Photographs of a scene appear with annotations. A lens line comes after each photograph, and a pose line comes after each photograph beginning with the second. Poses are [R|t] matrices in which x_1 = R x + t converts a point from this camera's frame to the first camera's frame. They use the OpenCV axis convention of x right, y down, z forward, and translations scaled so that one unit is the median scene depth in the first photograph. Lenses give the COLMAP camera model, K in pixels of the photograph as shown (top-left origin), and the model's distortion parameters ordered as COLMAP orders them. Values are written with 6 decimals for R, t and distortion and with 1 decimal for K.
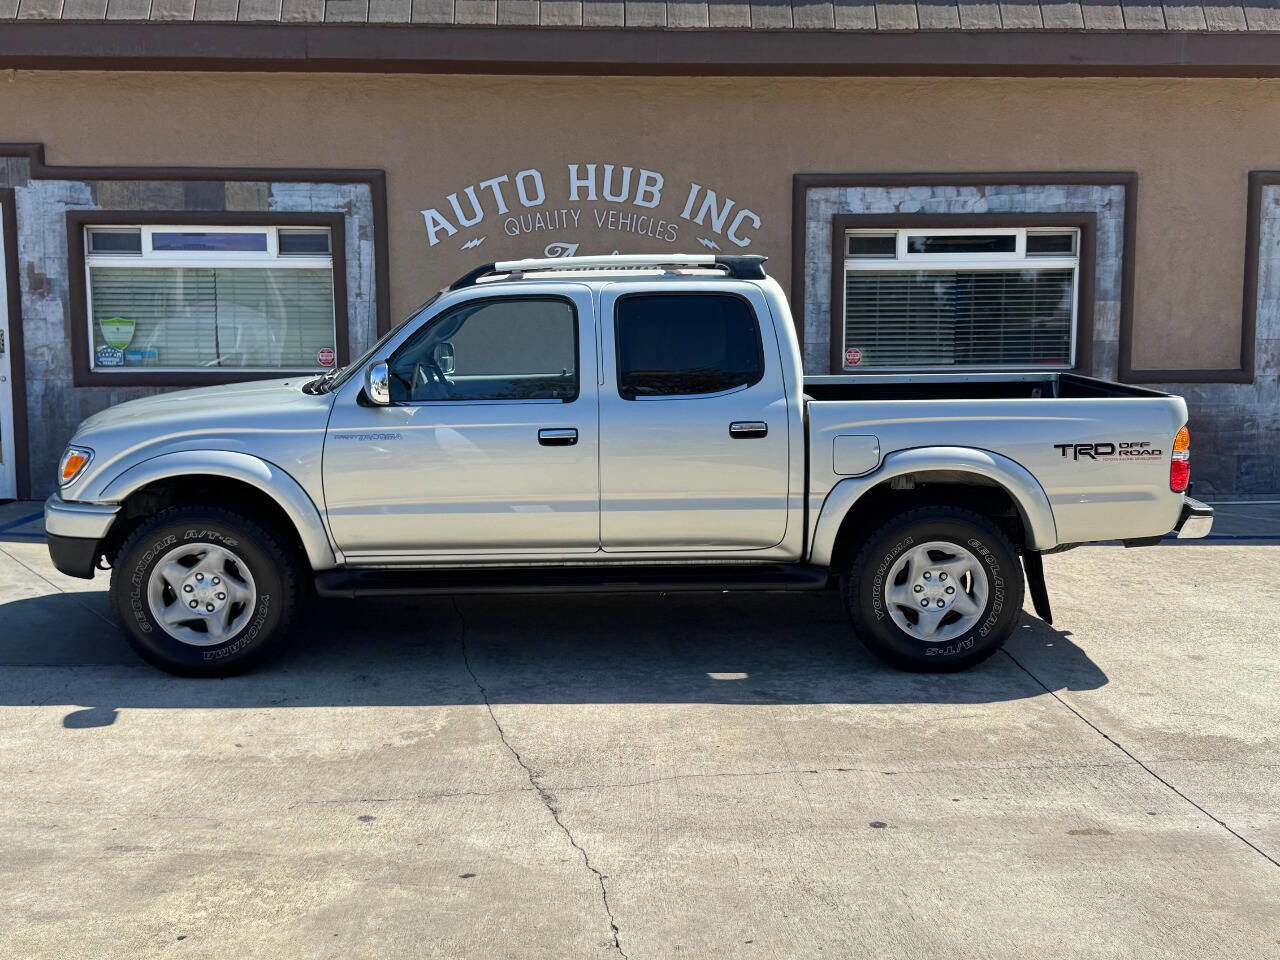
lens RADIAL K [[1259.5, 0, 636.0], [0, 1259.5, 479.4], [0, 0, 1]] dist [0.183444, -0.377390]
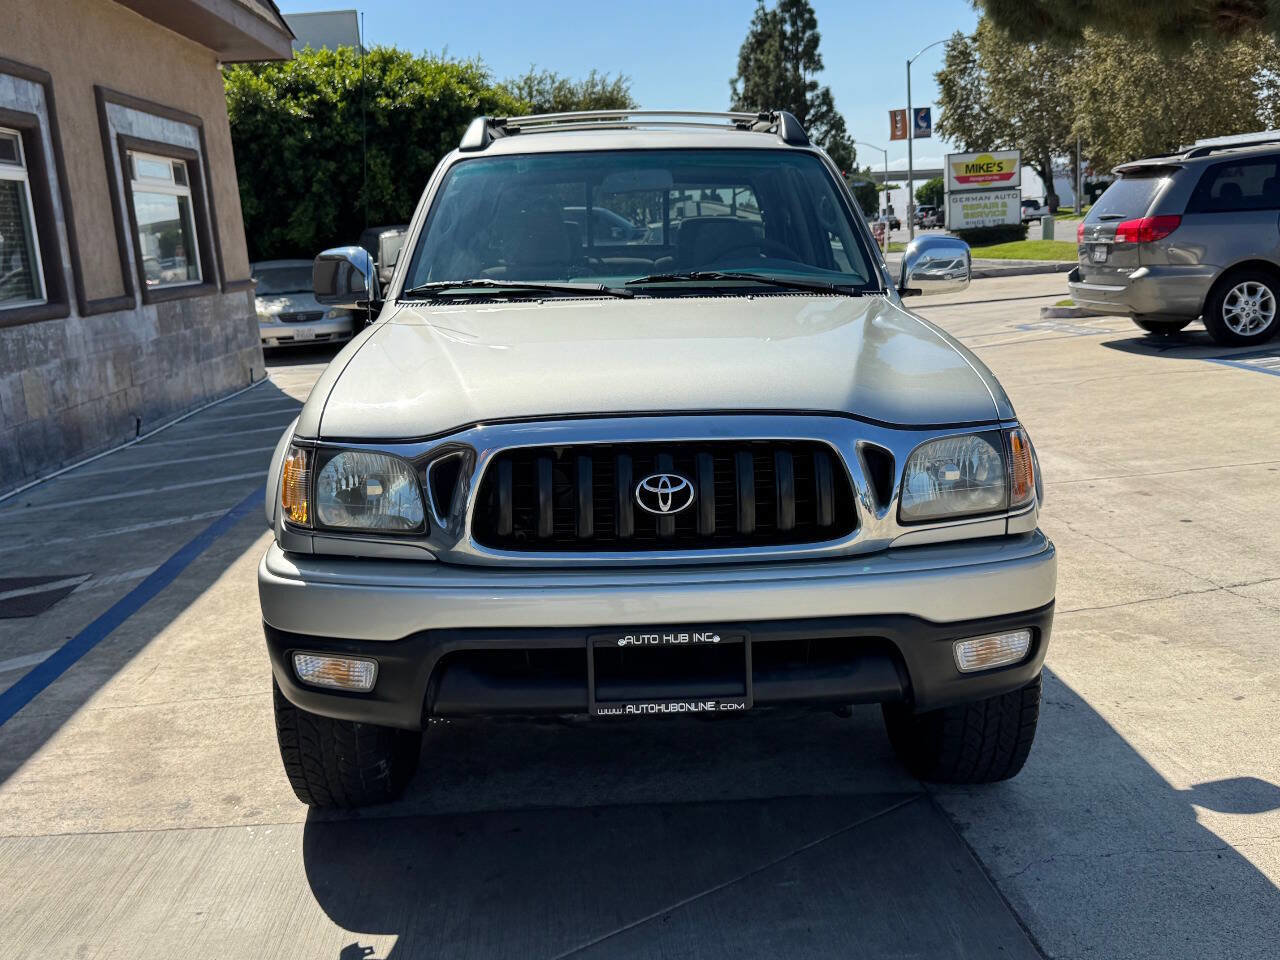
lens RADIAL K [[1264.4, 0, 638.8], [0, 1264.4, 482.7], [0, 0, 1]] dist [0.186730, -0.429820]
pose [[-0.000152, -0.190842, 0.981621, -0.522549], [0.171593, 0.967056, 0.188037, -0.067855], [-0.985168, 0.168468, 0.032601, 0.640878]]
